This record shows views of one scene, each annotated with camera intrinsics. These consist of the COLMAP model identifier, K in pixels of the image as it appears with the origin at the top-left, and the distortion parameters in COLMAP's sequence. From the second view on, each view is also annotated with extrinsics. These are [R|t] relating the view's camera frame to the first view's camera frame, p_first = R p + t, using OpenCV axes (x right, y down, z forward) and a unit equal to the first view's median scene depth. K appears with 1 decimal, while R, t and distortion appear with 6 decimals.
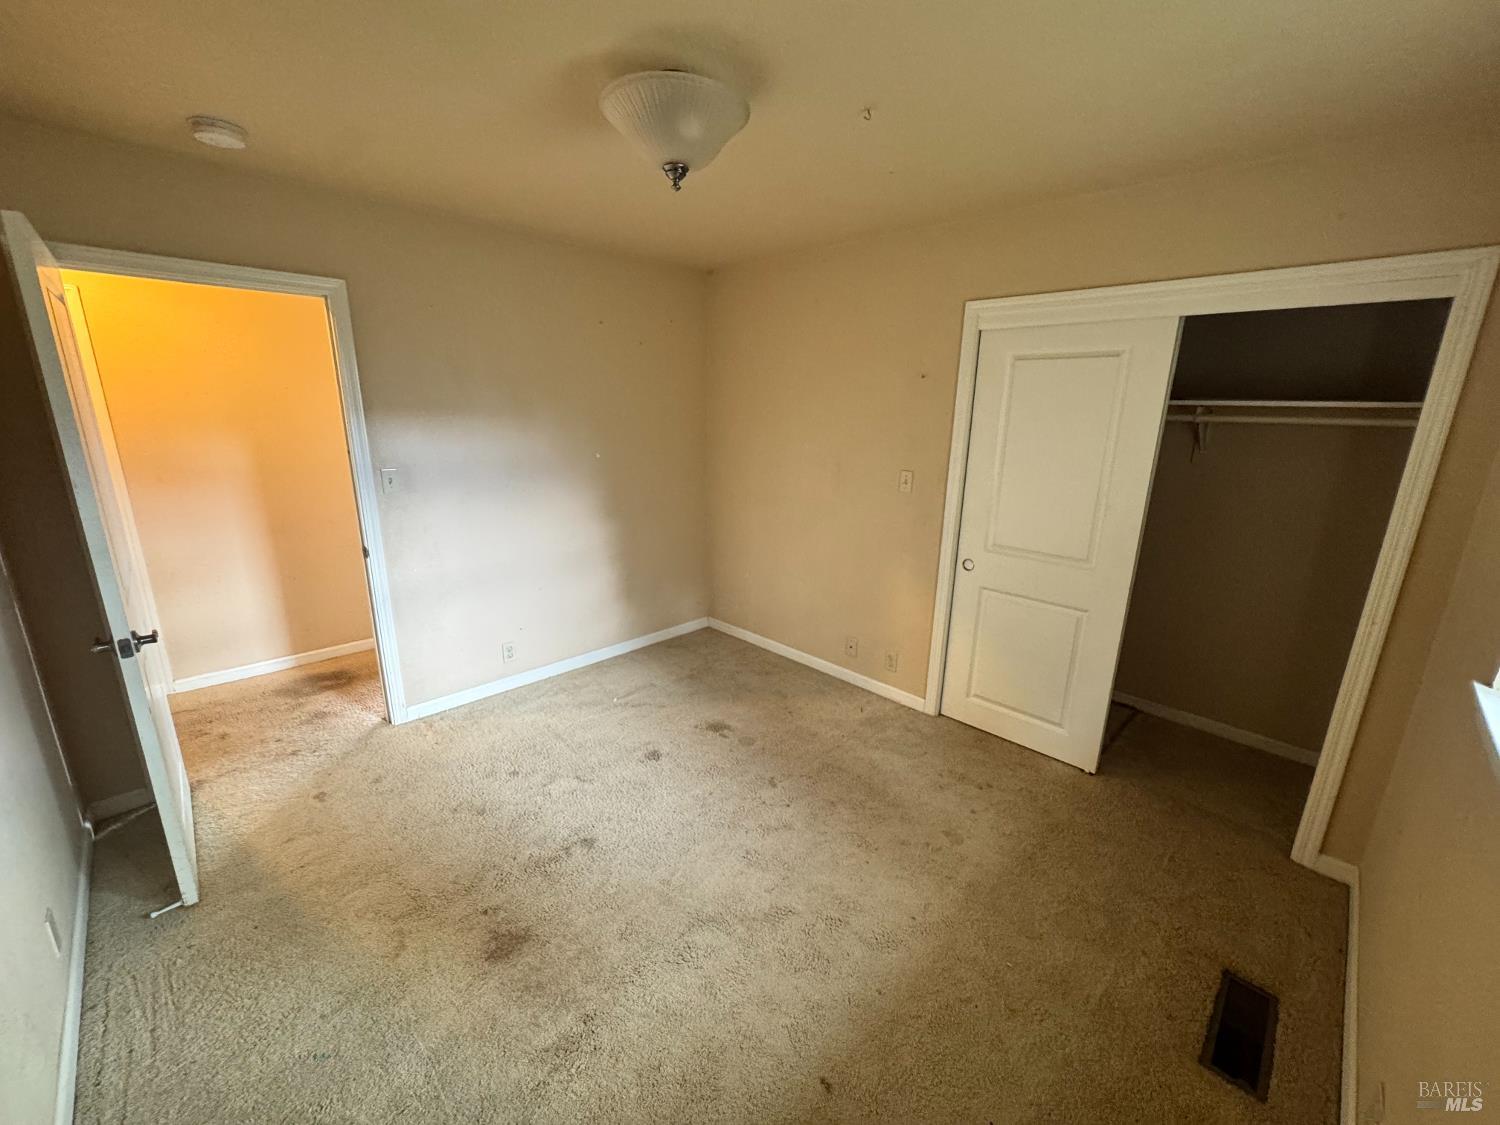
lens RADIAL K [[597.2, 0, 750.7], [0, 597.2, 563.6], [0, 0, 1]] dist [-0.003286, -0.000140]
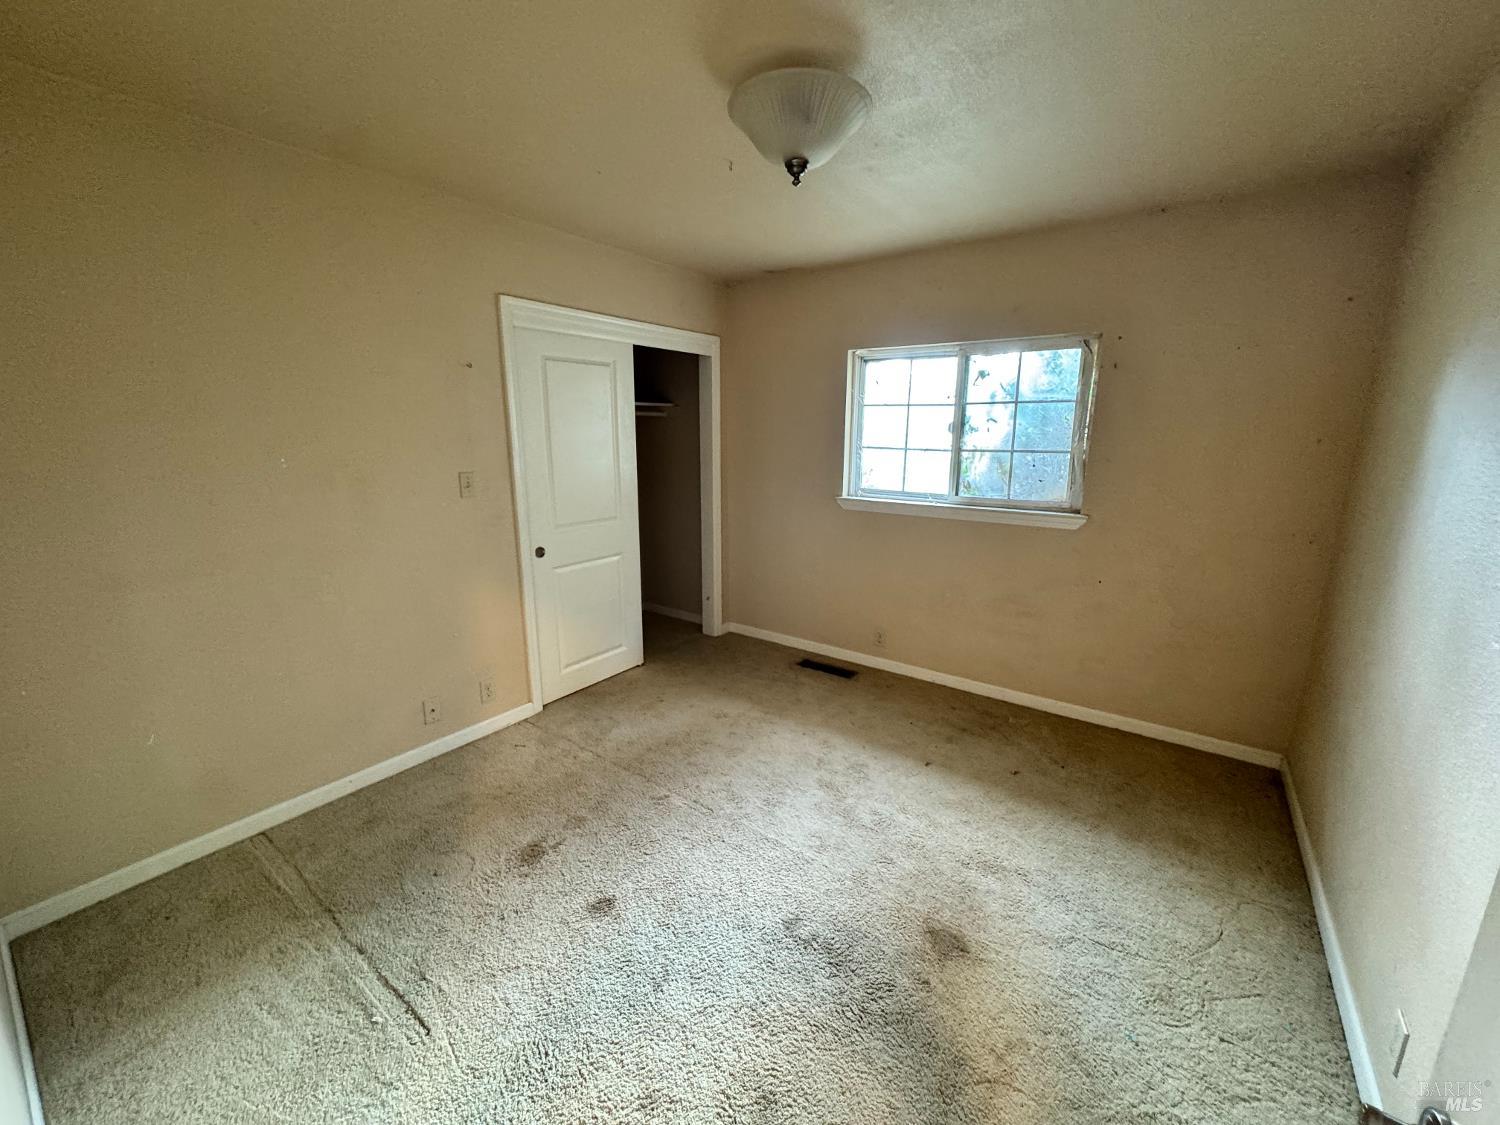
lens RADIAL K [[597.2, 0, 750.7], [0, 597.2, 563.6], [0, 0, 1]] dist [-0.003286, -0.000140]
pose [[-0.152951, -0.235757, 0.959700, -0.833340], [0.246768, 0.931252, 0.268097, -0.200256], [-0.956928, 0.277829, -0.084259, 0.881484]]
